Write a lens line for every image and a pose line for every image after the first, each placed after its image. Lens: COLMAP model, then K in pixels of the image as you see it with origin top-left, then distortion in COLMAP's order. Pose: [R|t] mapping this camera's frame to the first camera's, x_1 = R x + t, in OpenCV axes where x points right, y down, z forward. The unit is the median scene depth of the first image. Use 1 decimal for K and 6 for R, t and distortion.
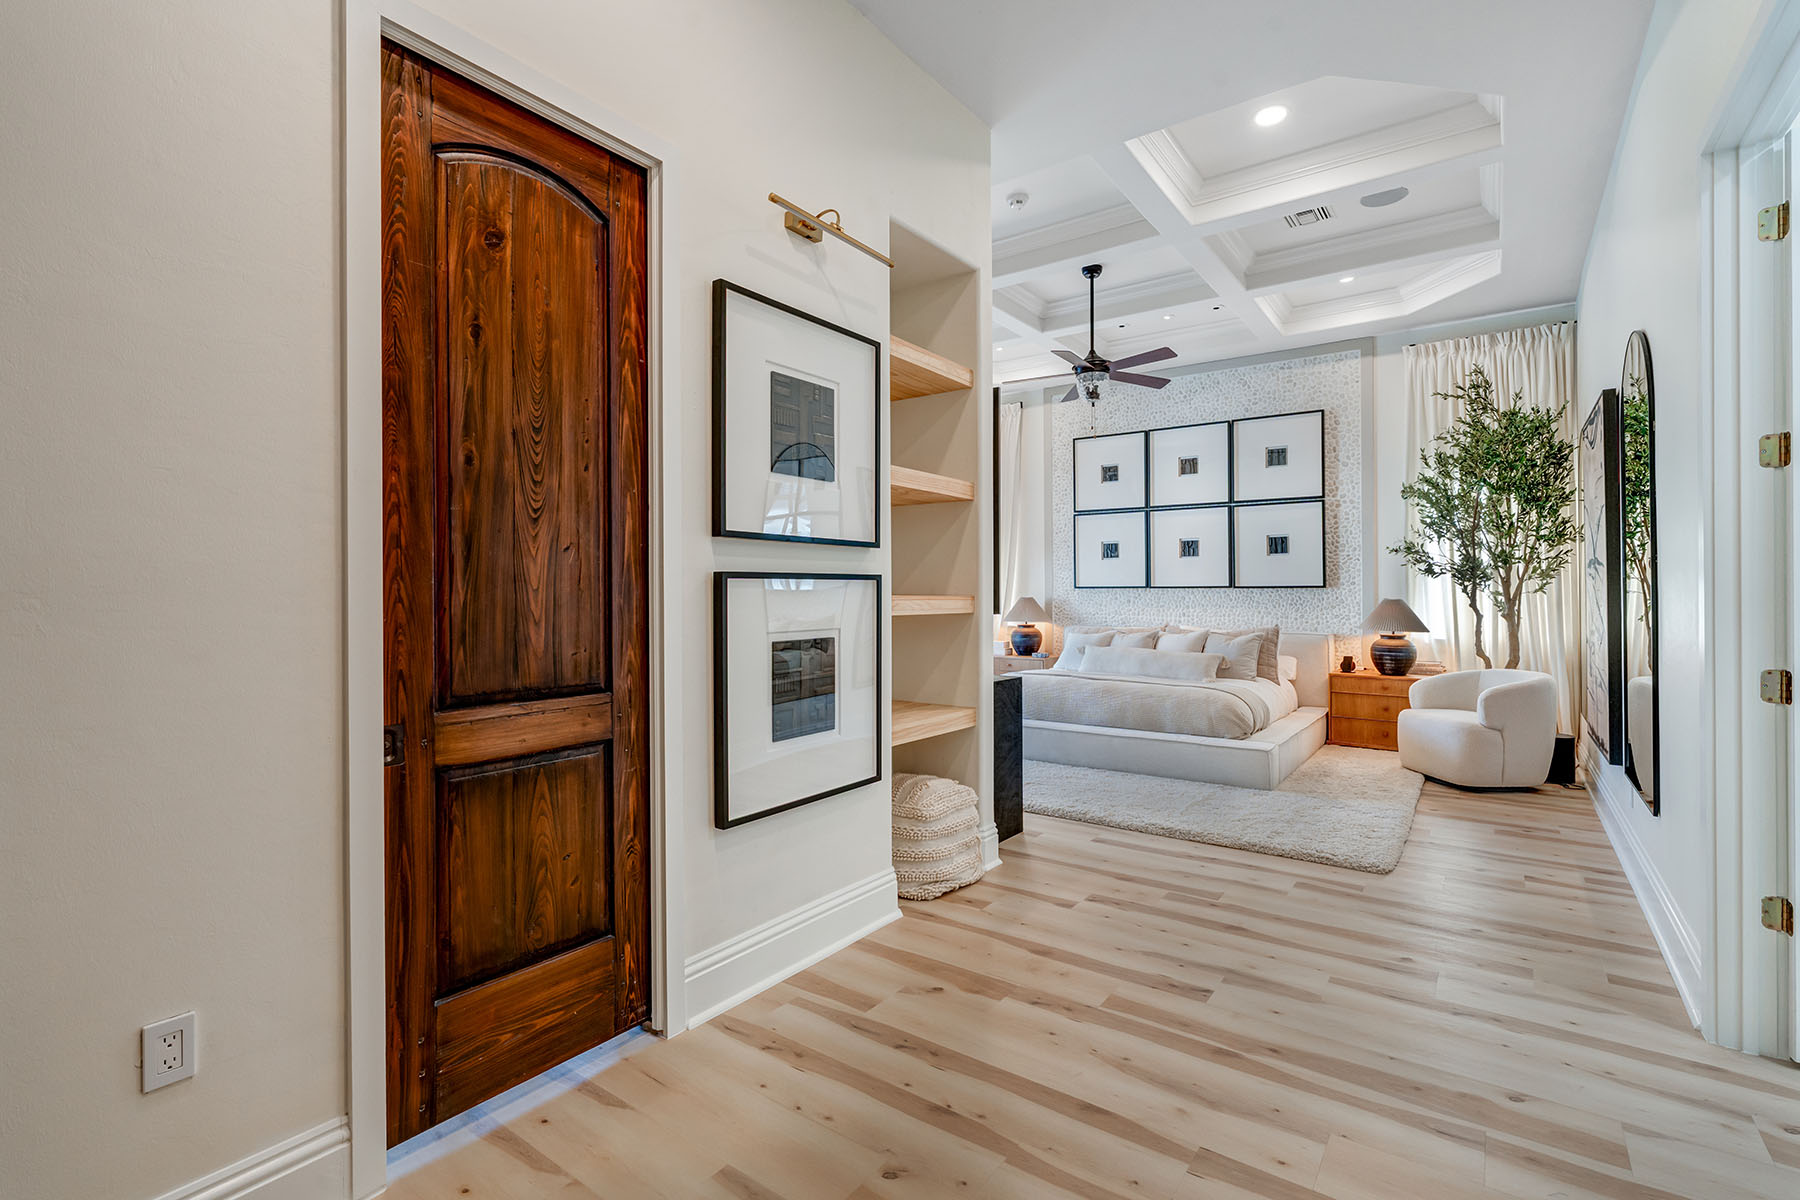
lens RADIAL K [[816.5, 0, 903.2], [0, 816.5, 597.2], [0, 0, 1]] dist [-0.005793, 0.001551]
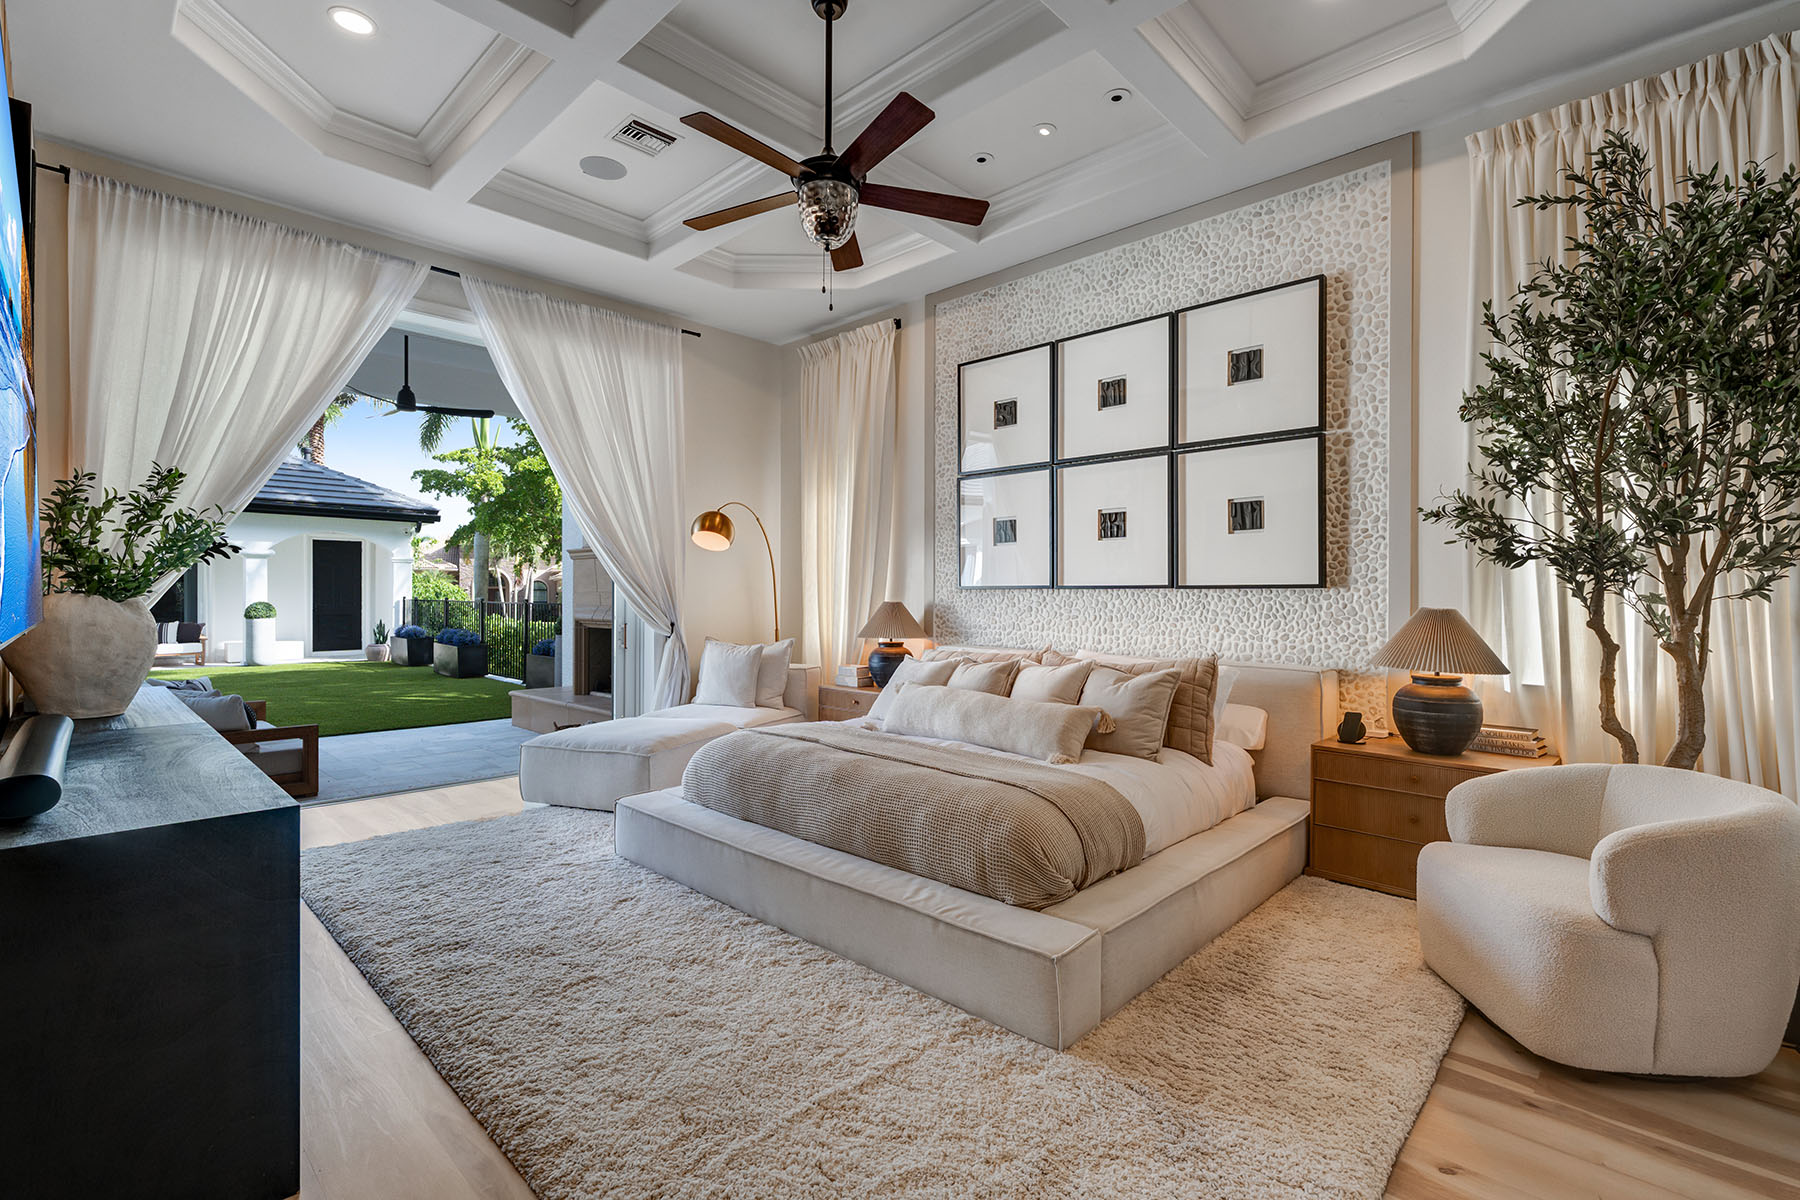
lens RADIAL K [[813.5, 0, 906.2], [0, 813.5, 607.0], [0, 0, 1]] dist [-0.000530, 0.000010]
pose [[0.991913, 0.005406, -0.126805, 0.336770], [-0.004415, 0.999958, 0.008090, -0.001886], [0.126843, -0.007465, 0.991895, 0.447104]]
